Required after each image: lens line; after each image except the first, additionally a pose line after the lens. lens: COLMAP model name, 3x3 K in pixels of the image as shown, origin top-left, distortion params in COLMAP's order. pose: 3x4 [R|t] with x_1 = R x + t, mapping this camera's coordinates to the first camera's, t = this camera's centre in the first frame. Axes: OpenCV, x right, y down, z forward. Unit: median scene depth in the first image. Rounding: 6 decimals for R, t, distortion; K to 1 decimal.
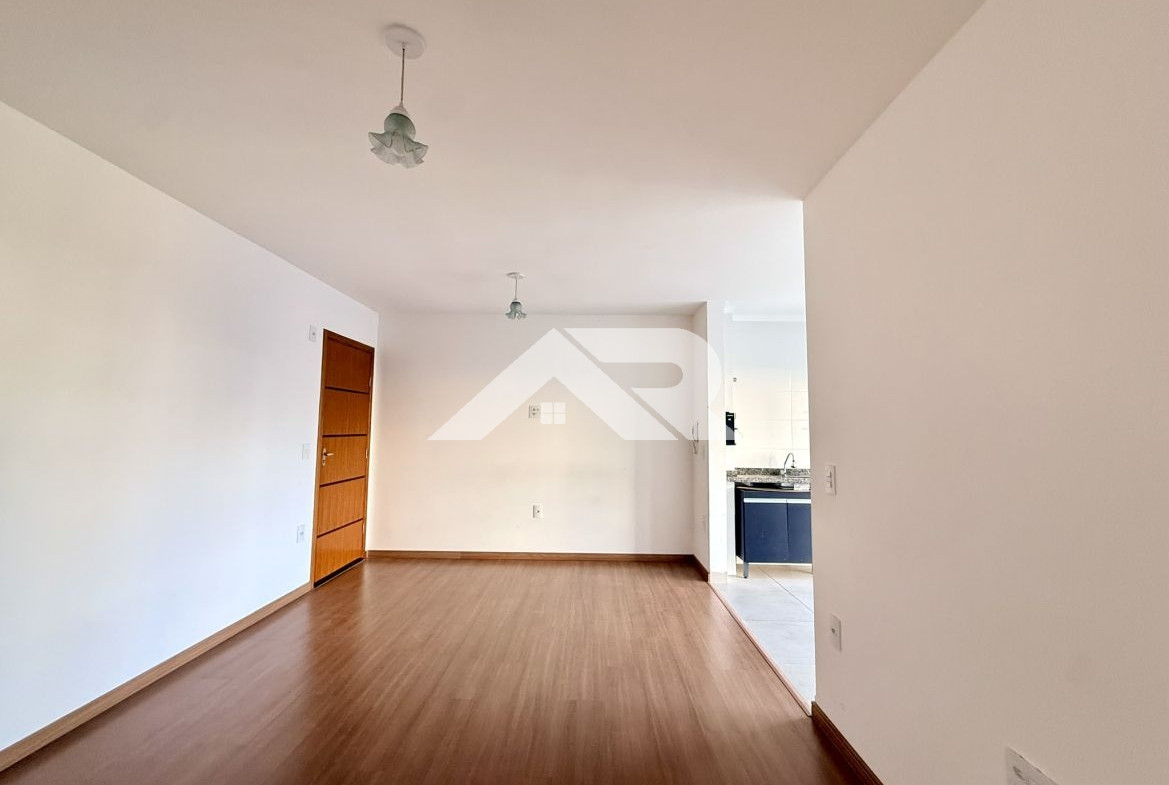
lens RADIAL K [[462.8, 0, 584.5], [0, 462.8, 392.5], [0, 0, 1]] dist [0.000276, 0.000002]
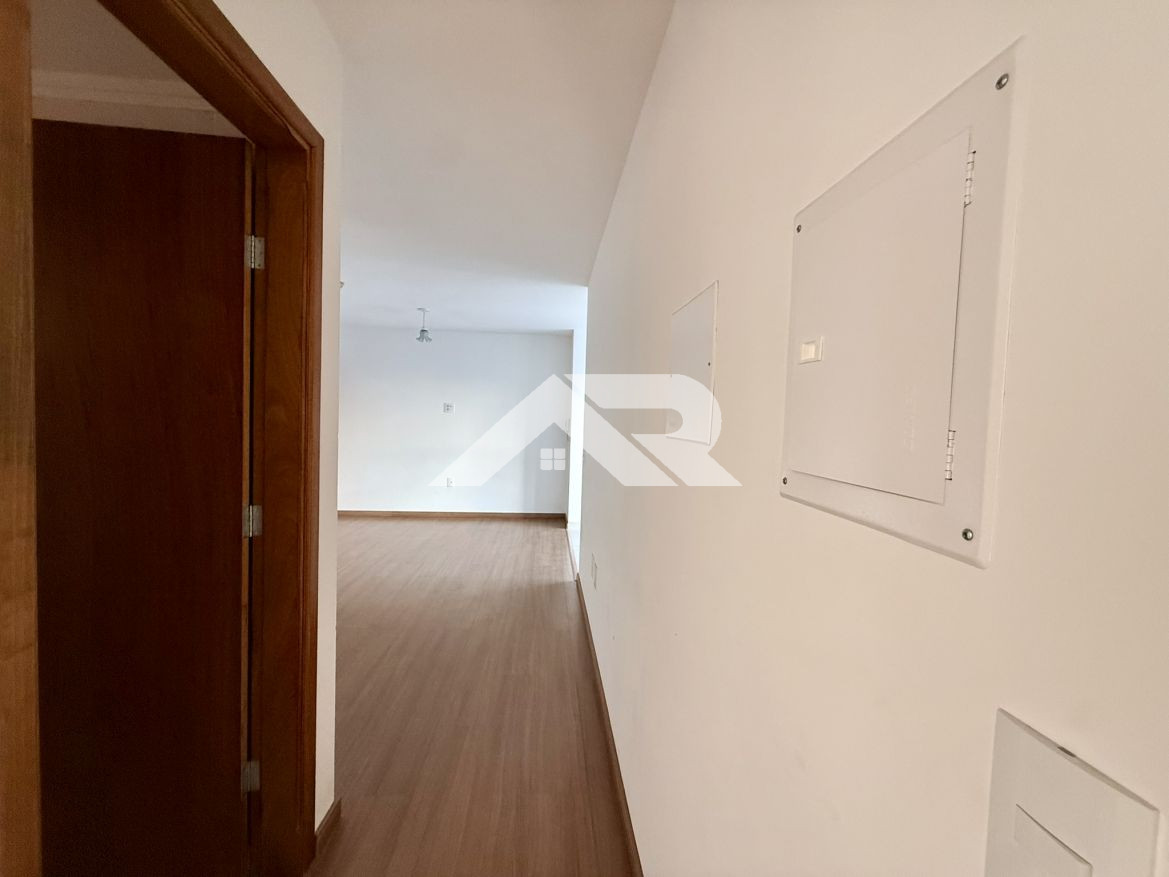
lens RADIAL K [[466.2, 0, 584.5], [0, 466.2, 438.5], [0, 0, 1]] dist [0.000040, -0.000058]
pose [[0.995943, 0.015337, 0.088675, 0.190223], [-0.025472, 0.993119, 0.114310, -0.038852], [-0.086312, -0.116105, 0.989480, -0.415190]]
